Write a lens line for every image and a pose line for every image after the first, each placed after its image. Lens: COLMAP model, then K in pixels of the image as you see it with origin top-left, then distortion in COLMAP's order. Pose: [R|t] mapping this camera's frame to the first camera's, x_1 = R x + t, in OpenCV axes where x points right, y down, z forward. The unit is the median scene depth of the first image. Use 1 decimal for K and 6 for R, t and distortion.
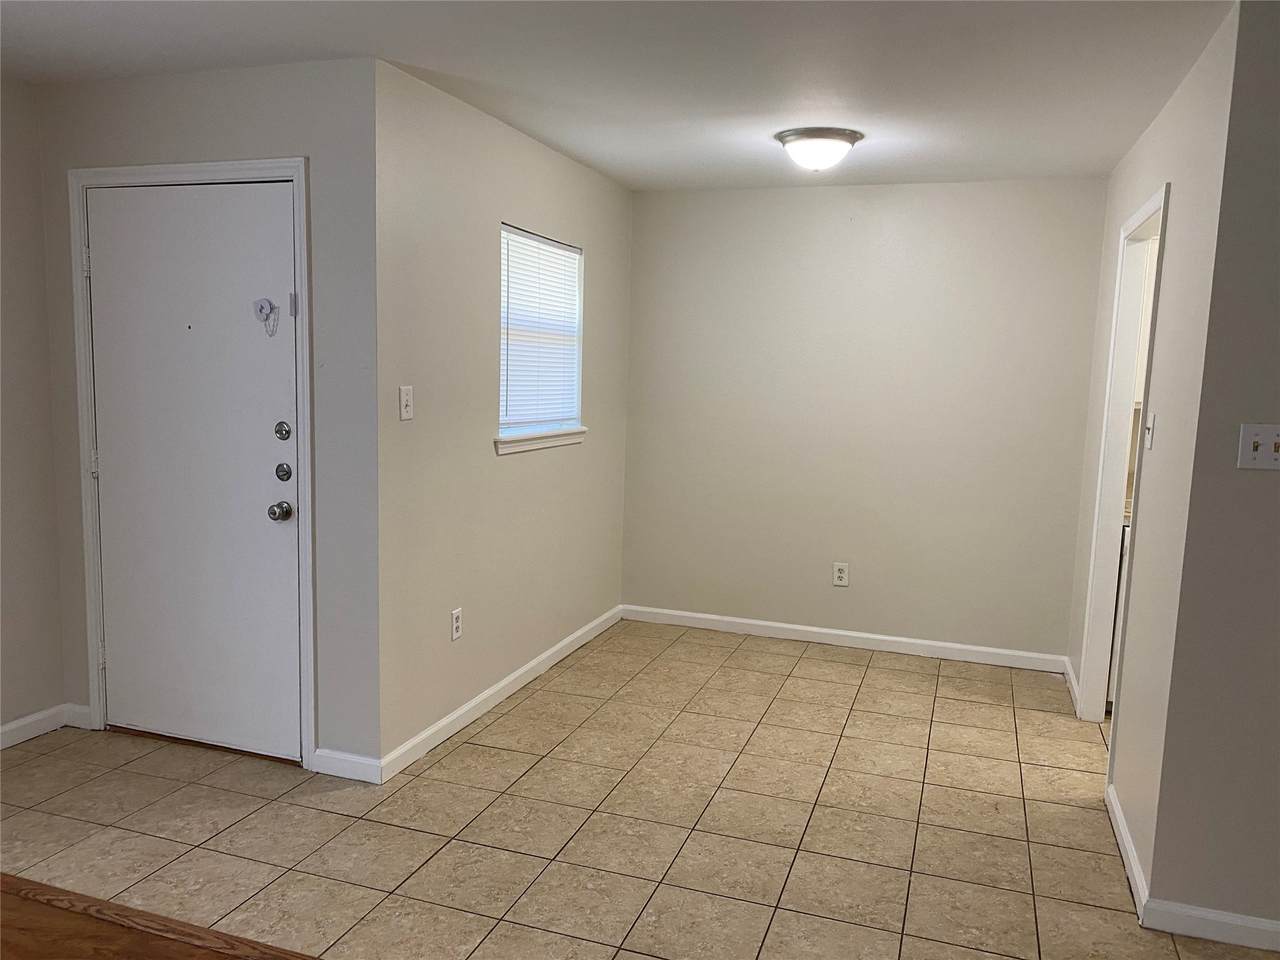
lens RADIAL K [[980.0, 0, 633.5], [0, 980.0, 485.1], [0, 0, 1]] dist [0.009324, 0.001091]
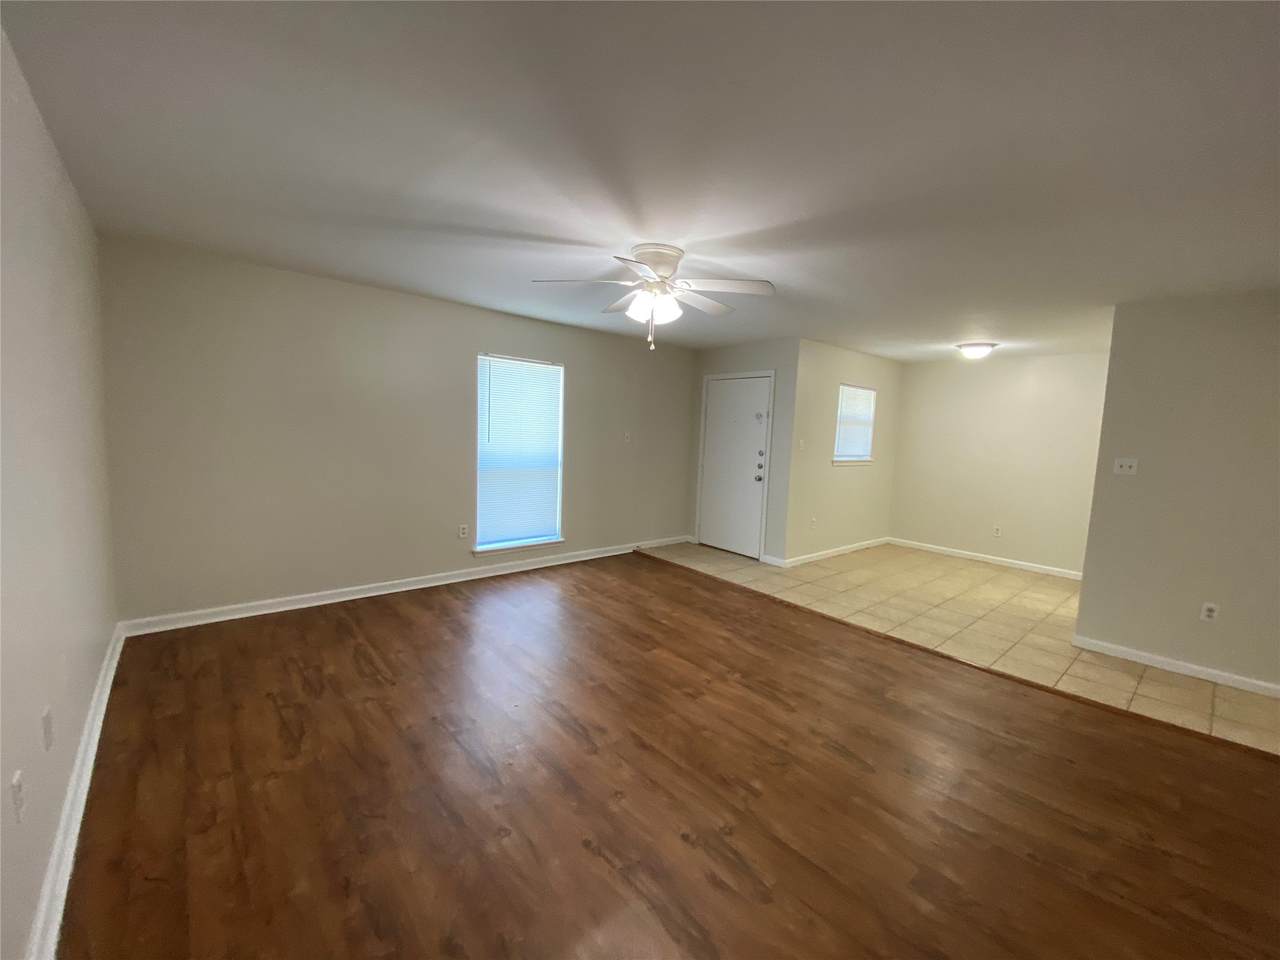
lens RADIAL K [[516.8, 0, 628.4], [0, 516.8, 475.5], [0, 0, 1]] dist [0.000619, -0.000245]
pose [[0.857876, 0.053651, -0.511048, 0.133908], [-0.075722, 0.996876, -0.022458, 0.085363], [0.508246, 0.057964, 0.859259, -0.649642]]
